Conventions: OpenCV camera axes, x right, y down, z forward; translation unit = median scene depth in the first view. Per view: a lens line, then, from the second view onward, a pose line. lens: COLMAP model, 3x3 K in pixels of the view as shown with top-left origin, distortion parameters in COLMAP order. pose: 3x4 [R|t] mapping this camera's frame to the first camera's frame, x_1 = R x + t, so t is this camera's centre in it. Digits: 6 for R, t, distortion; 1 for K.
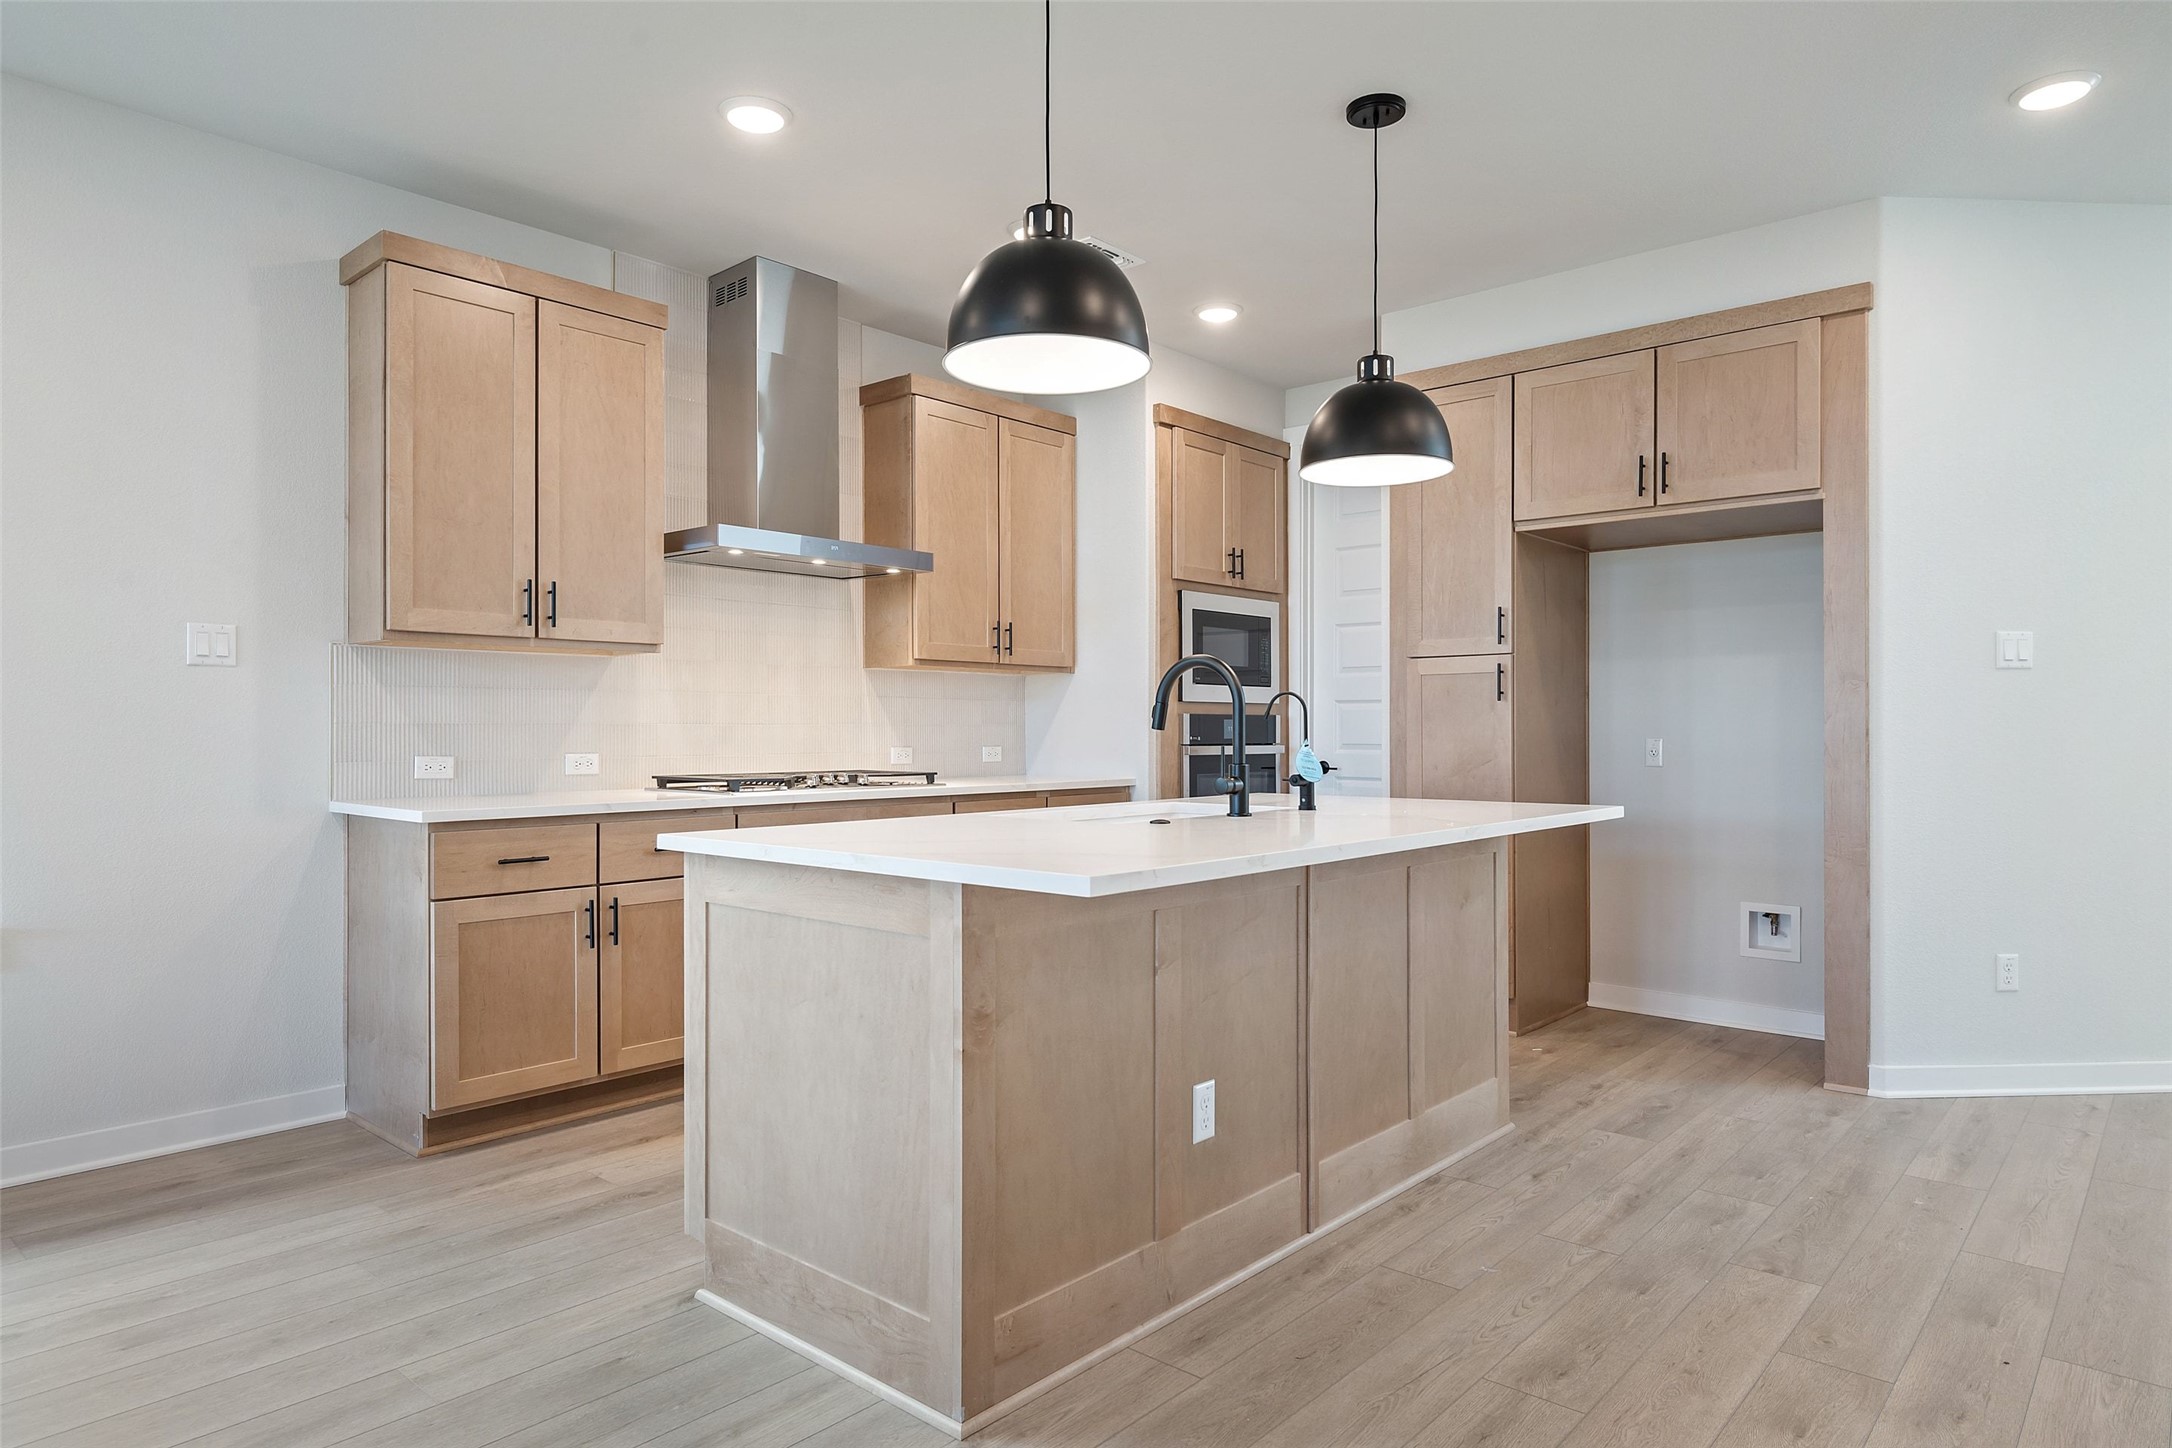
lens RADIAL K [[1302.6, 0, 1086.0], [0, 1302.6, 724.0], [0, 0, 1]] dist [-0.000078, -0.000257]
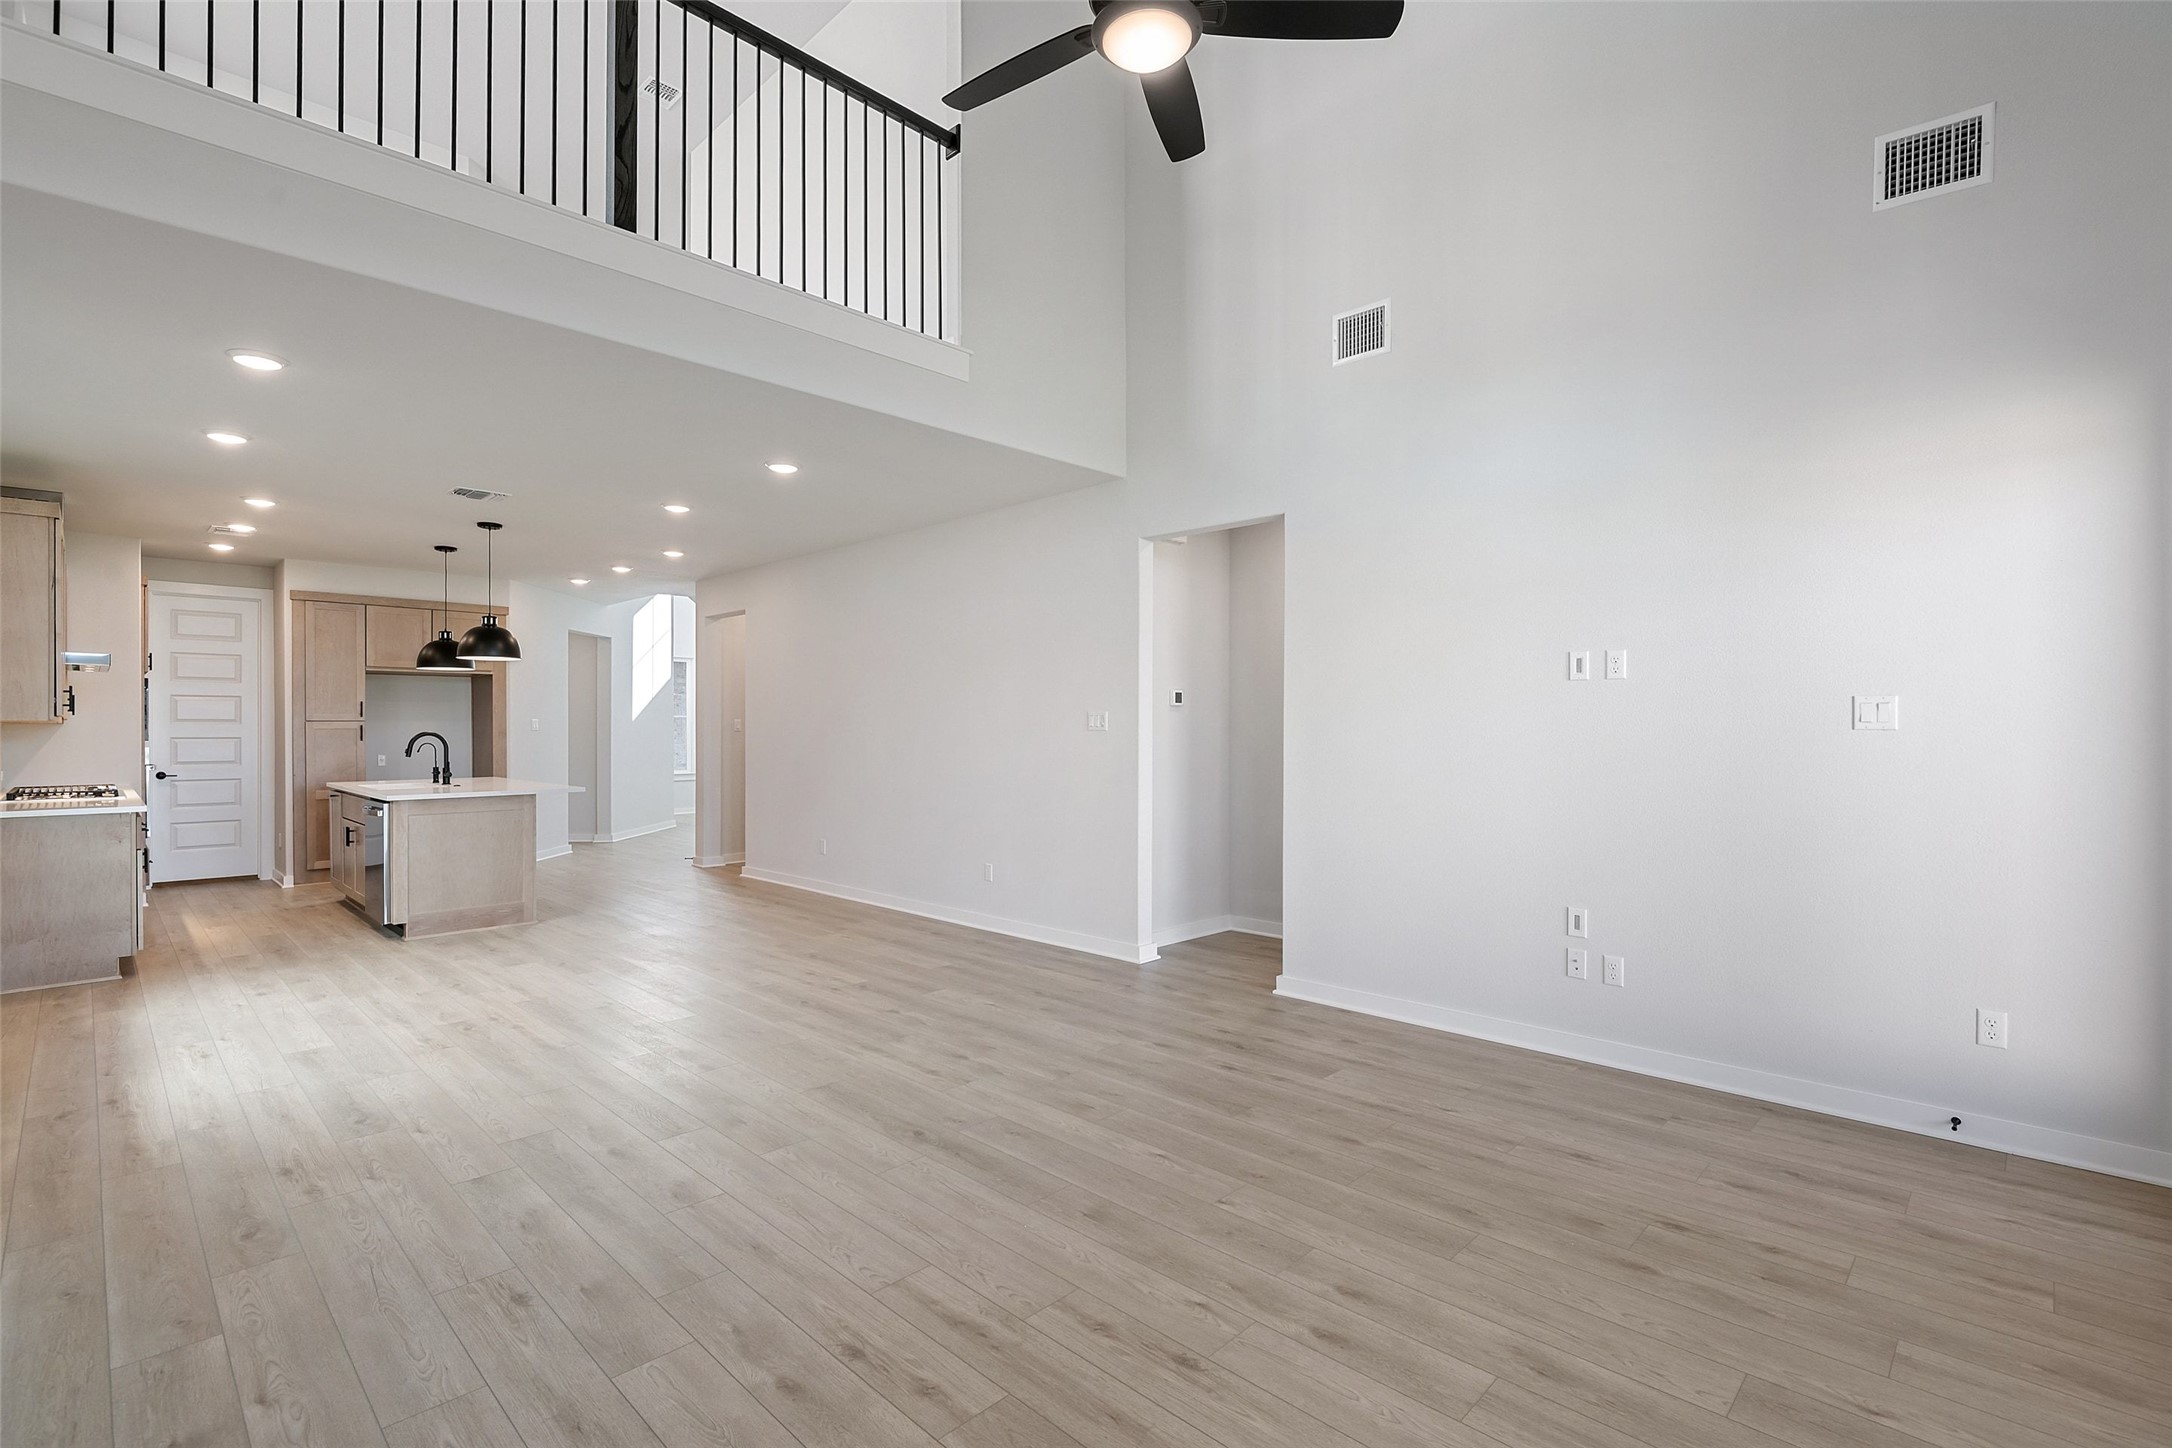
lens RADIAL K [[987.1, 0, 1080.1], [0, 987.1, 733.4], [0, 0, 1]] dist [0.005923, -0.009531]
pose [[0.062917, -0.005934, 0.998001, -1.638863], [-0.001262, 0.999981, 0.006025, -0.050696], [-0.998018, -0.001639, 0.062909, -0.505277]]
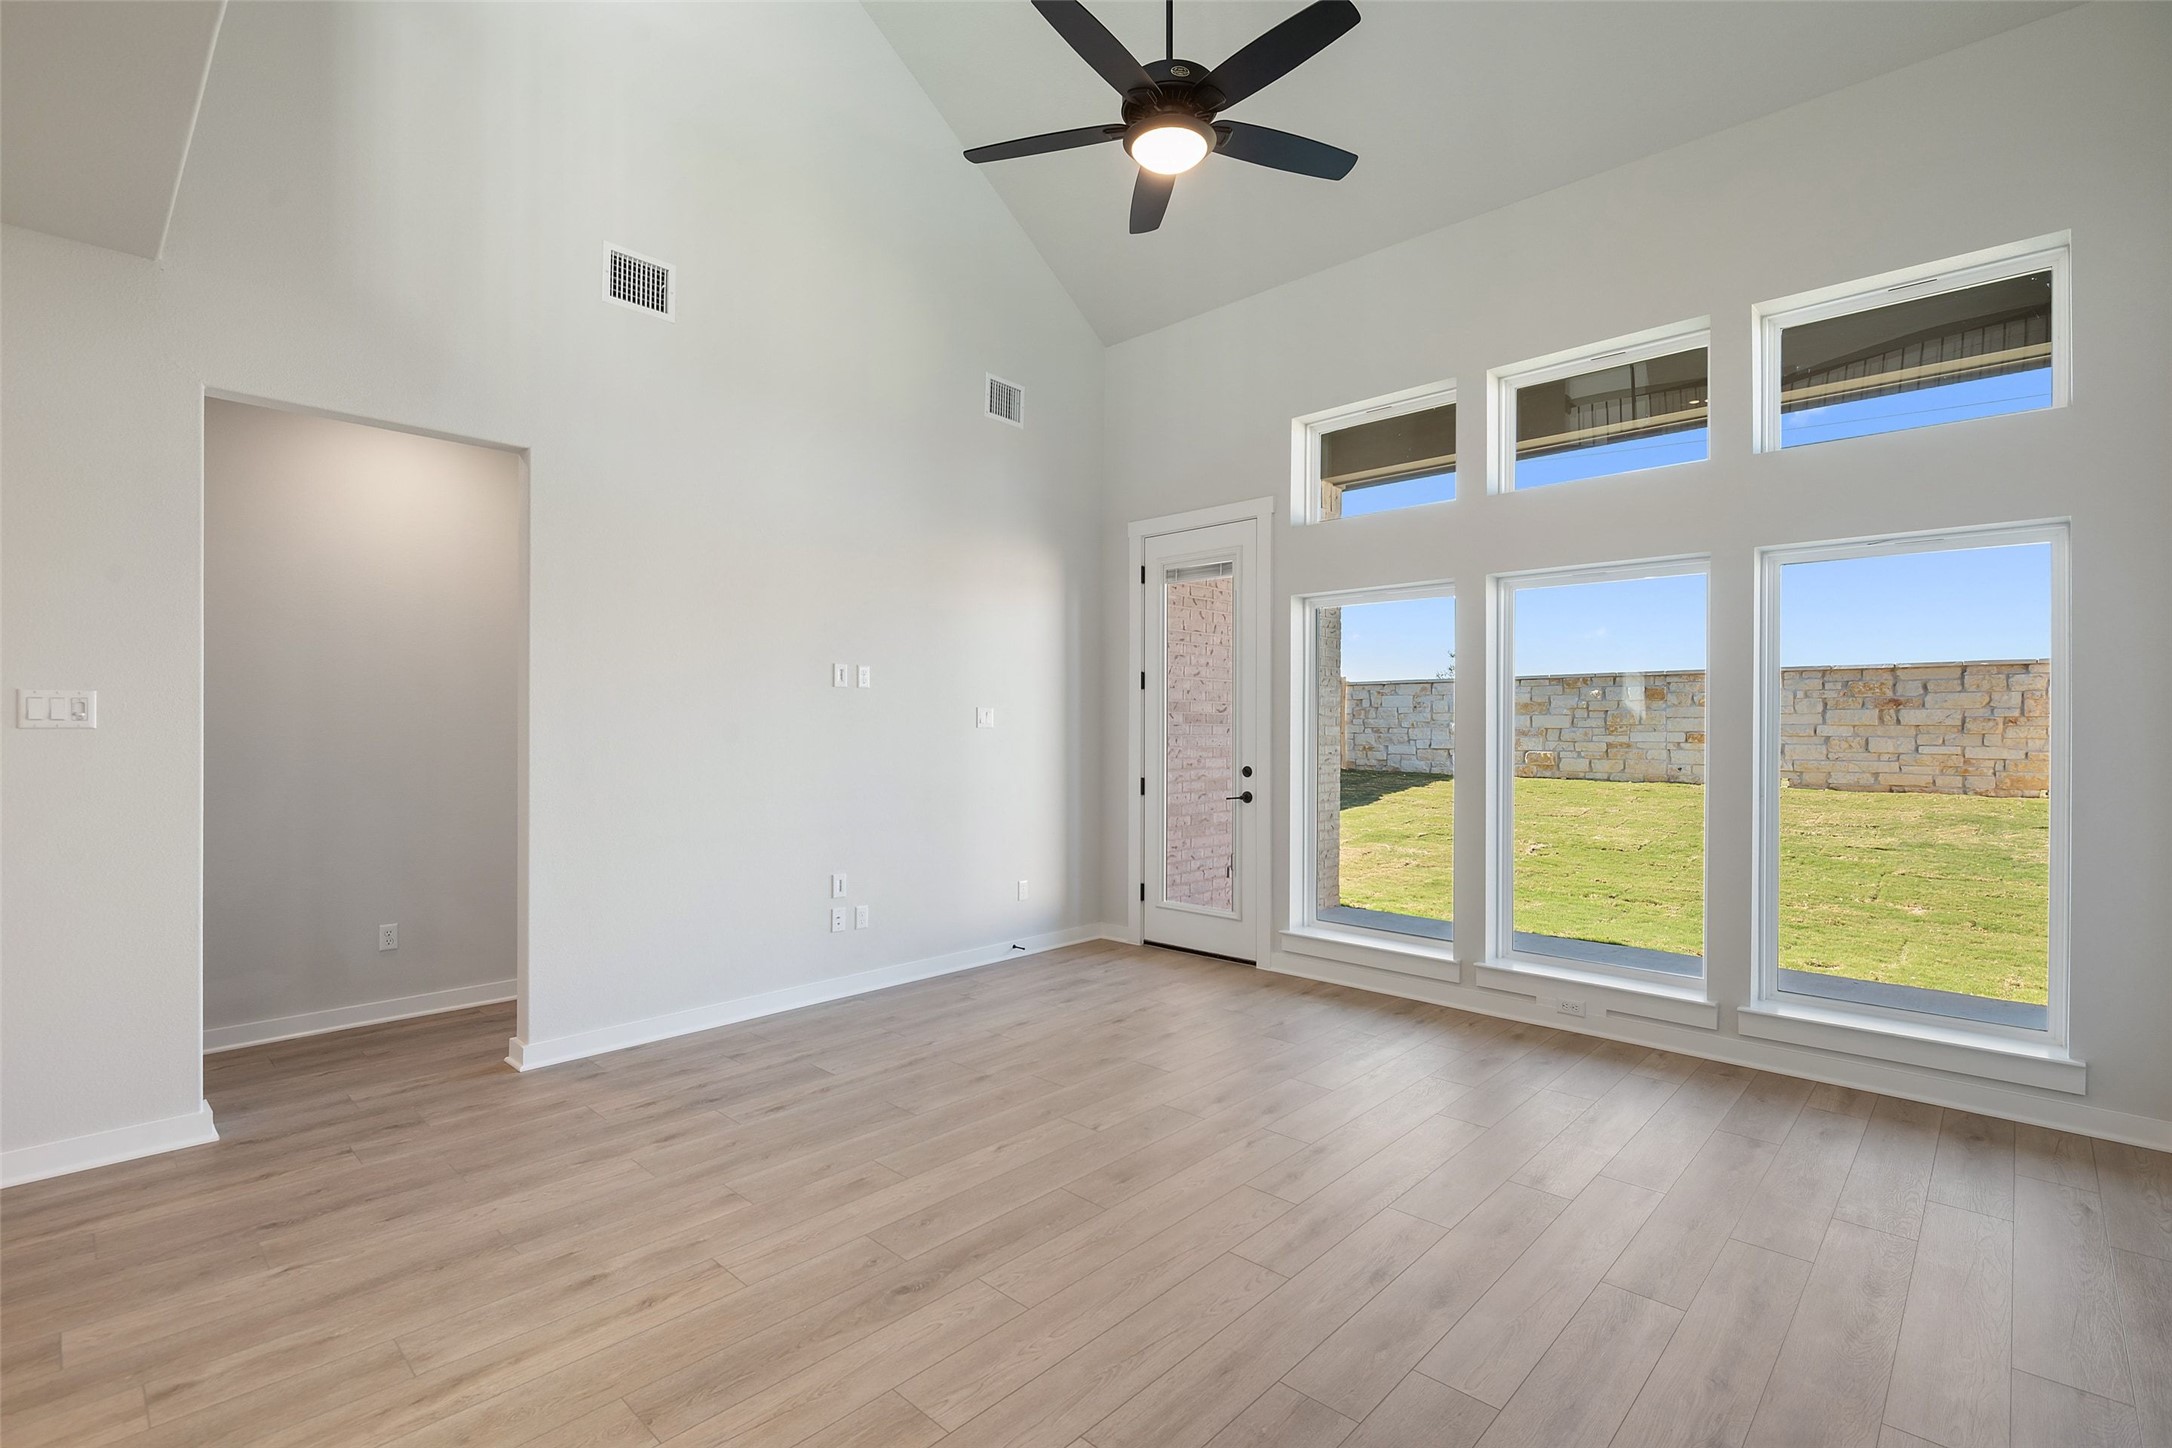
lens RADIAL K [[985.9, 0, 1086.0], [0, 985.9, 724.0], [0, 0, 1]] dist [0.002894, -0.007220]
pose [[-0.999097, -0.002812, 0.042397, -0.989044], [-0.003090, 0.999974, -0.006497, -0.046696], [-0.042378, -0.006622, -0.999080, 0.232861]]
